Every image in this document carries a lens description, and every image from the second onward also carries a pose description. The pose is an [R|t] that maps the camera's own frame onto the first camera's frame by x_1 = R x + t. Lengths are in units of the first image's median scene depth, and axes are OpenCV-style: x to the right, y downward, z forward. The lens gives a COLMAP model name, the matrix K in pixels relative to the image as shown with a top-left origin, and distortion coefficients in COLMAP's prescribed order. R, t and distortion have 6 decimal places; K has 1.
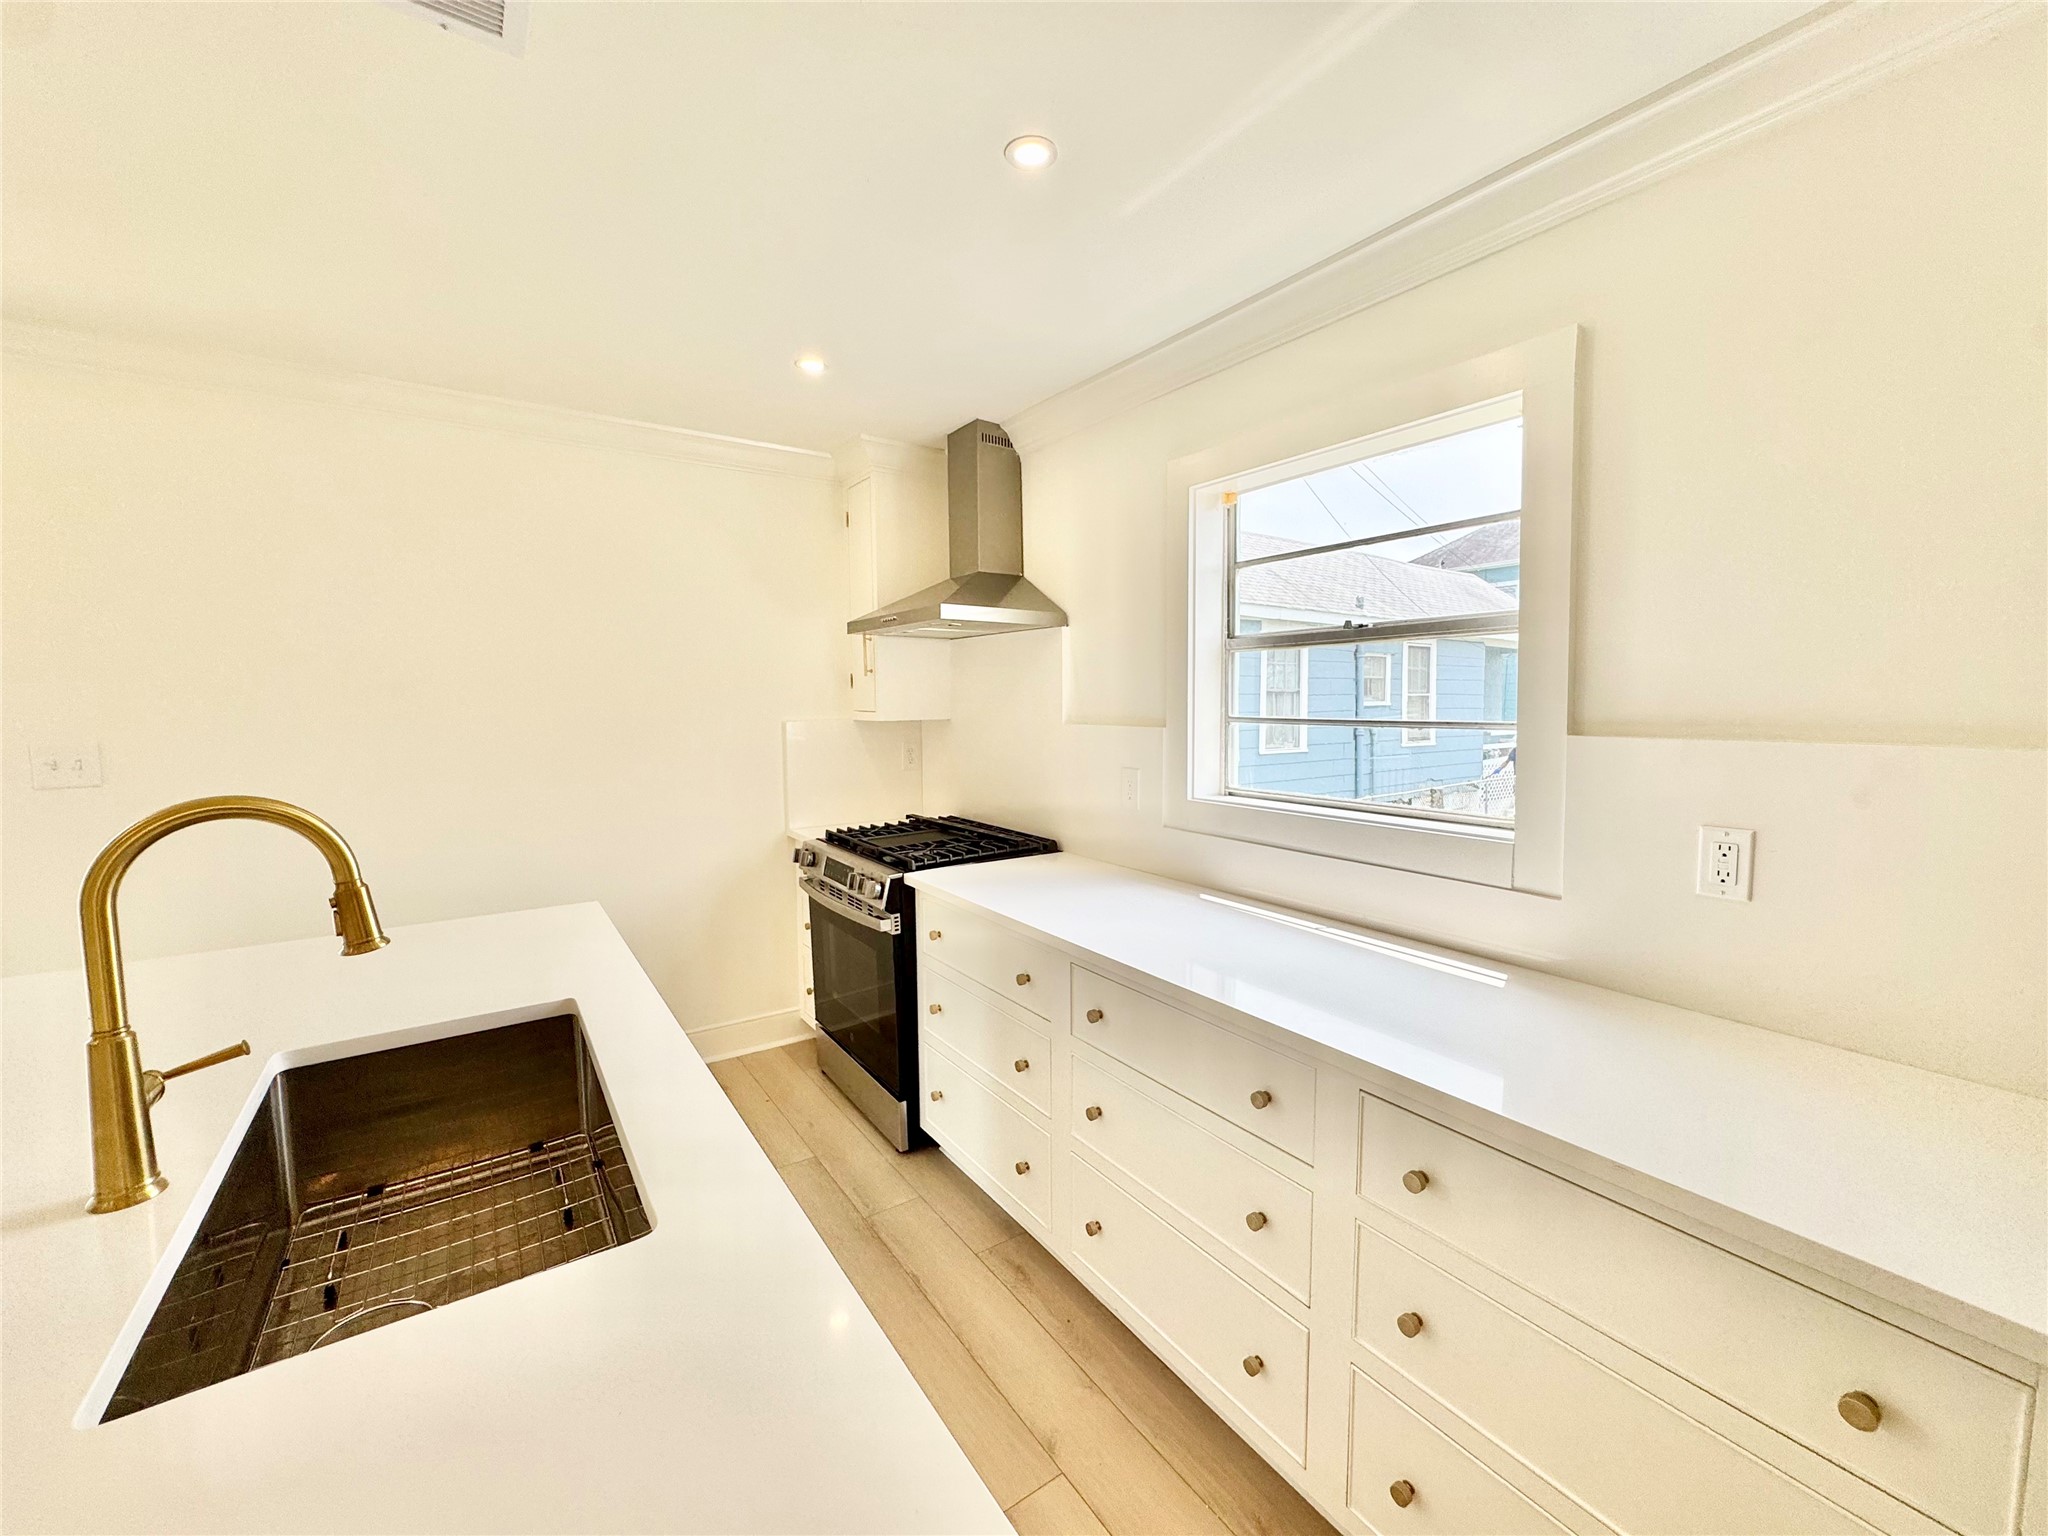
lens RADIAL K [[815.6, 0, 1024.8], [0, 815.6, 768.6], [0, 0, 1]] dist [-0.002493, 0.000058]
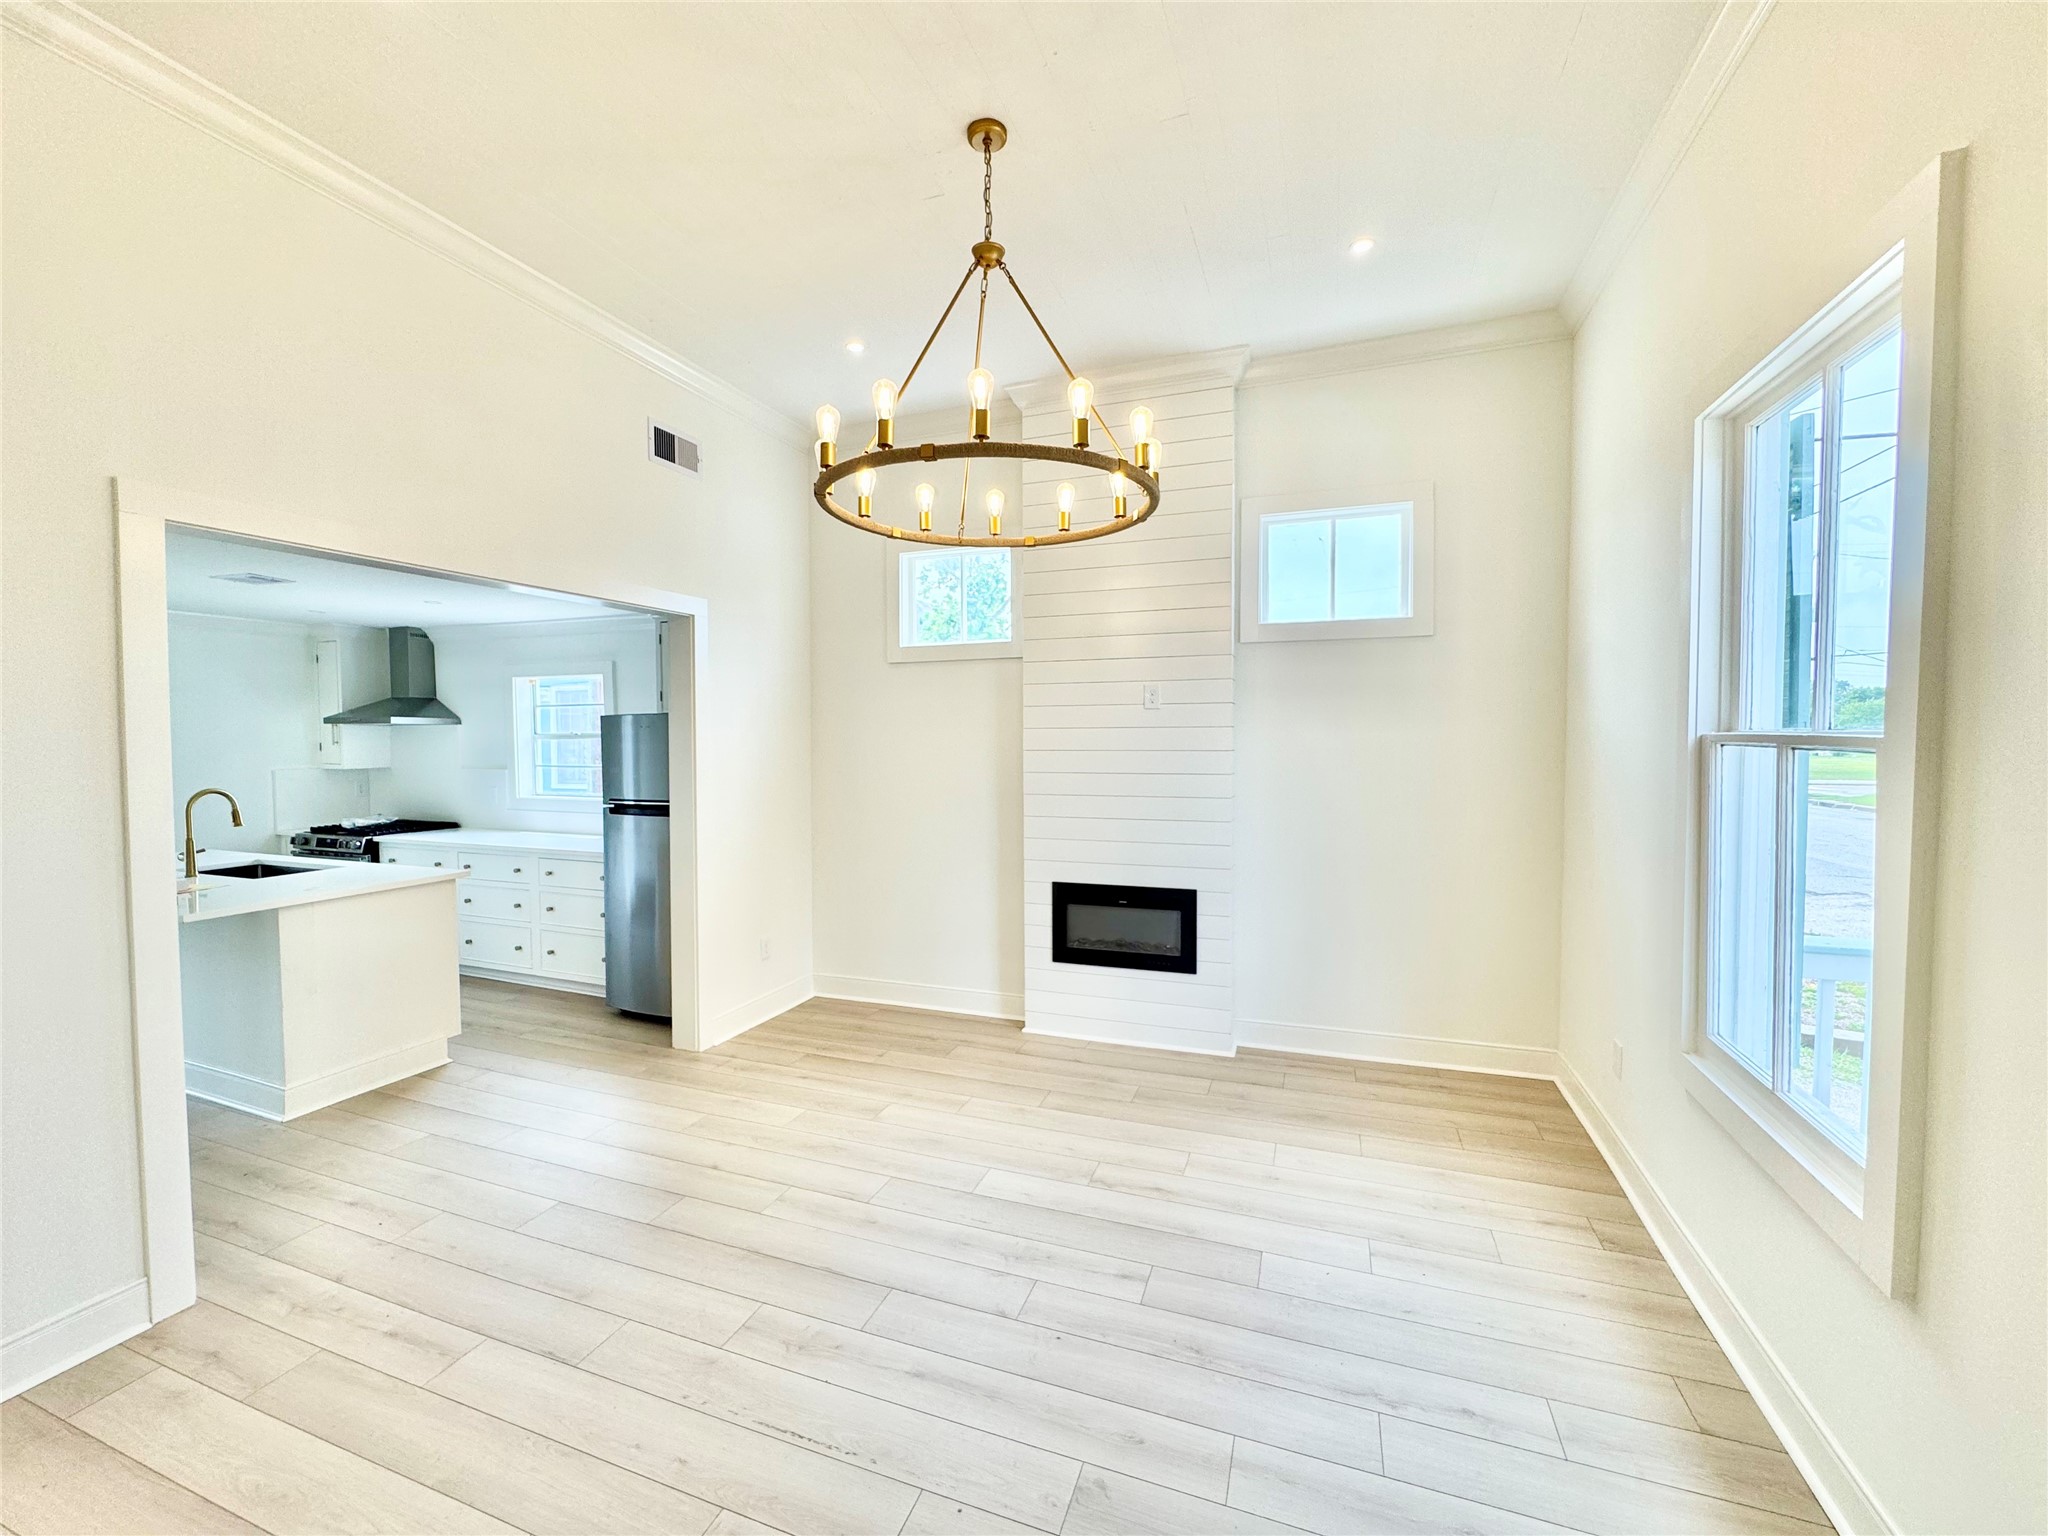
lens RADIAL K [[815.6, 0, 1024.8], [0, 815.6, 768.6], [0, 0, 1]] dist [-0.002493, 0.000058]
pose [[0.817883, -0.016405, 0.575150, 0.030167], [0.045615, 0.998296, -0.036392, 0.094097], [-0.573573, 0.056000, 0.817238, -1.678434]]
